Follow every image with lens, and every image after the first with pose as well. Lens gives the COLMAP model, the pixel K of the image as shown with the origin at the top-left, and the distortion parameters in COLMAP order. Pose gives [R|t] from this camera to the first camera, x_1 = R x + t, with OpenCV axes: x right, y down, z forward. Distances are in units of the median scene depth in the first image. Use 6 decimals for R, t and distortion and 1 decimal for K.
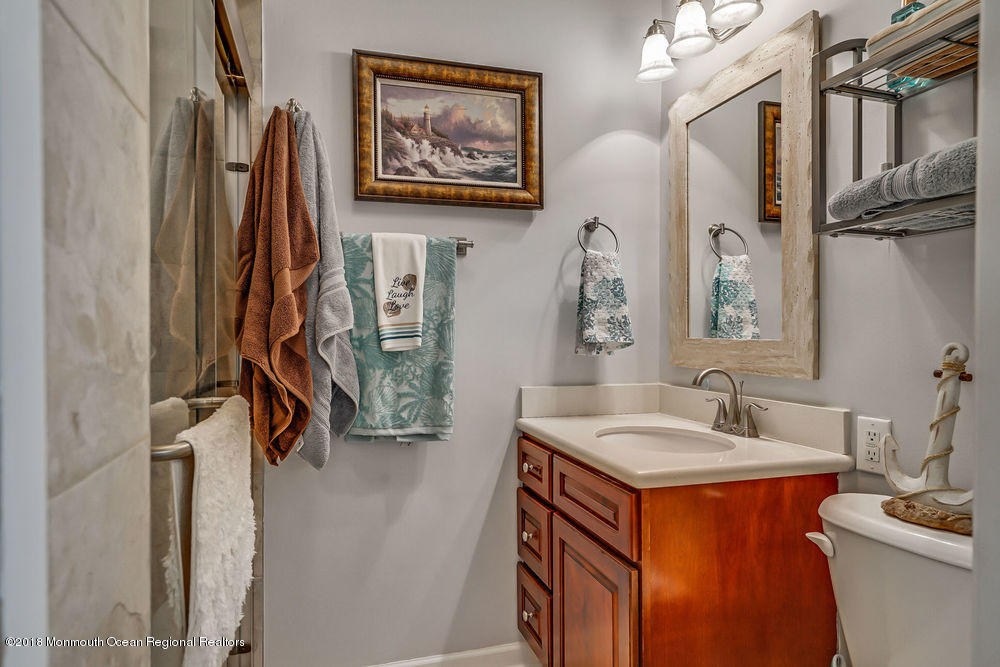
lens RADIAL K [[573.4, 0, 497.0], [0, 573.4, 337.8], [0, 0, 1]] dist [0.005277, 0.000514]
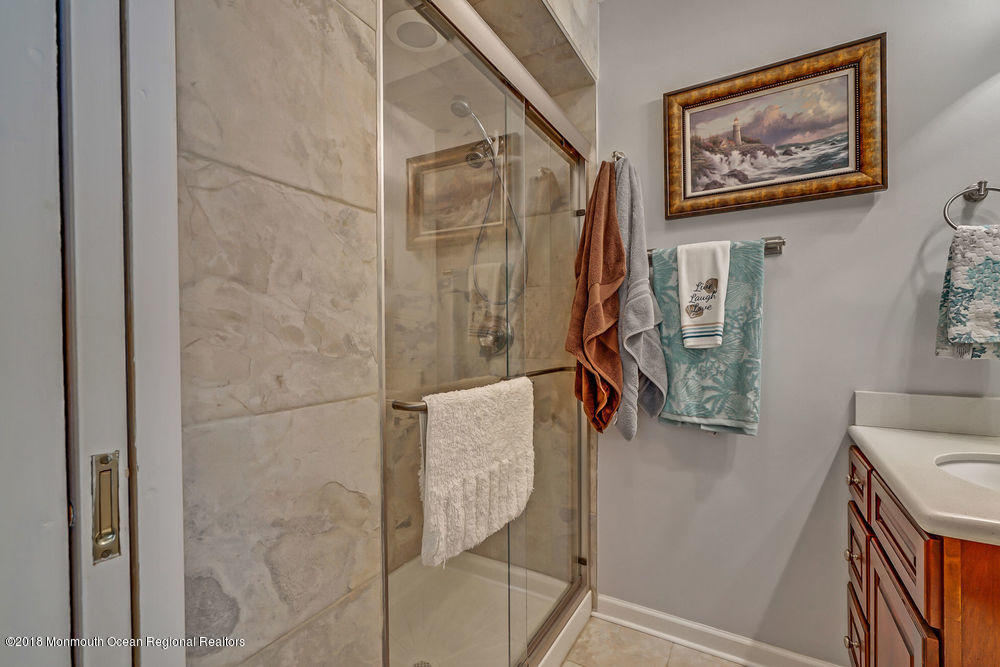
lens RADIAL K [[450.1, 0, 494.9], [0, 450.1, 338.4], [0, 0, 1]] dist [-0.002755, 0.001403]
pose [[0.673419, 0.004552, -0.739247, 0.198988], [-0.000146, 0.999982, 0.006025, -0.001471], [0.739261, -0.003949, 0.673407, 0.109230]]
